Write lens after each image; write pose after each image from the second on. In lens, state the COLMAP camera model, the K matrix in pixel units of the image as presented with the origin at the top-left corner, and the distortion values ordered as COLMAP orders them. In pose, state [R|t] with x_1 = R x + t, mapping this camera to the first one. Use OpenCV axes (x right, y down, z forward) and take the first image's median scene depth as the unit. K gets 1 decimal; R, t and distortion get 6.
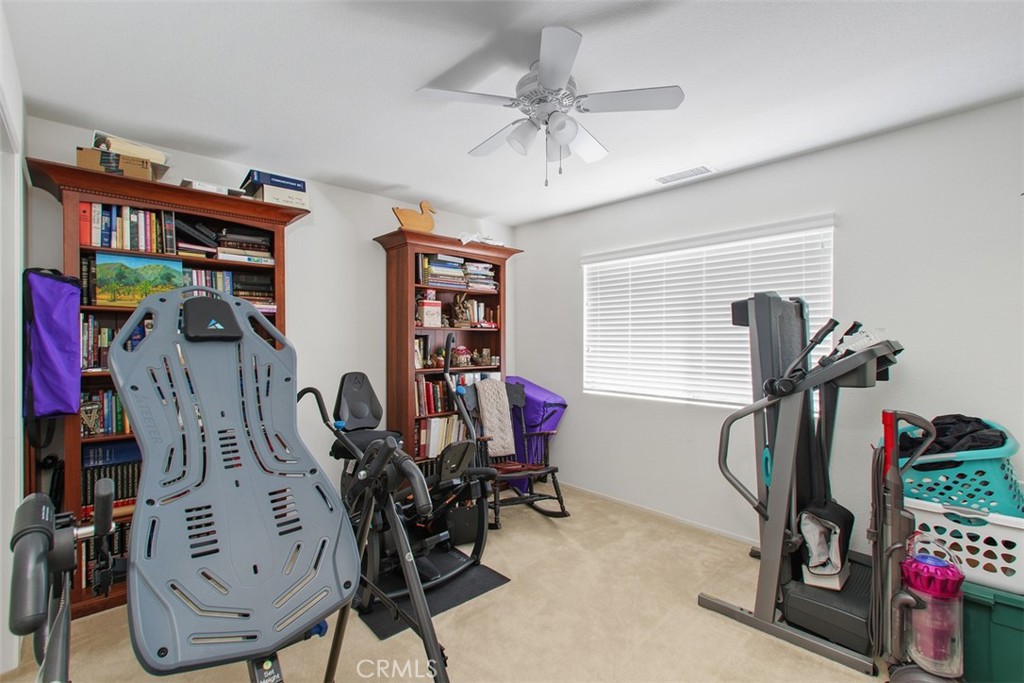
lens RADIAL K [[466.4, 0, 507.4], [0, 466.4, 346.2], [0, 0, 1]] dist [0.004259, -0.000523]
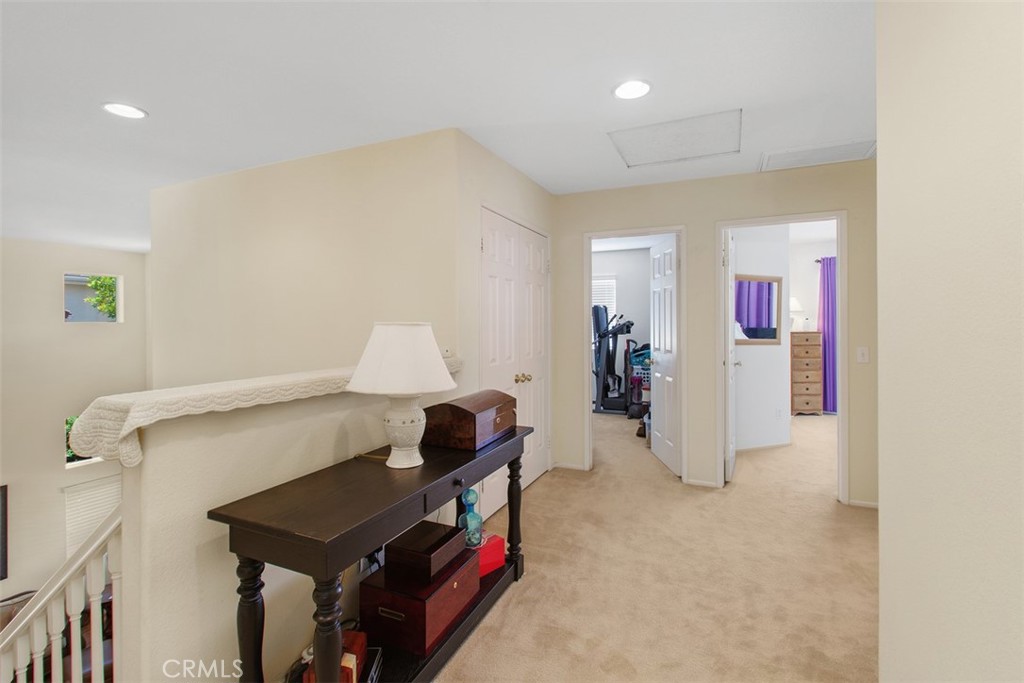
lens RADIAL K [[466.4, 0, 512.8], [0, 466.4, 332.7], [0, 0, 1]] dist [0.004259, -0.000523]
pose [[0.924616, -0.010498, 0.380756, -1.163123], [0.008887, 0.999943, 0.005988, 0.042642], [-0.380797, -0.002153, 0.924656, -1.674344]]
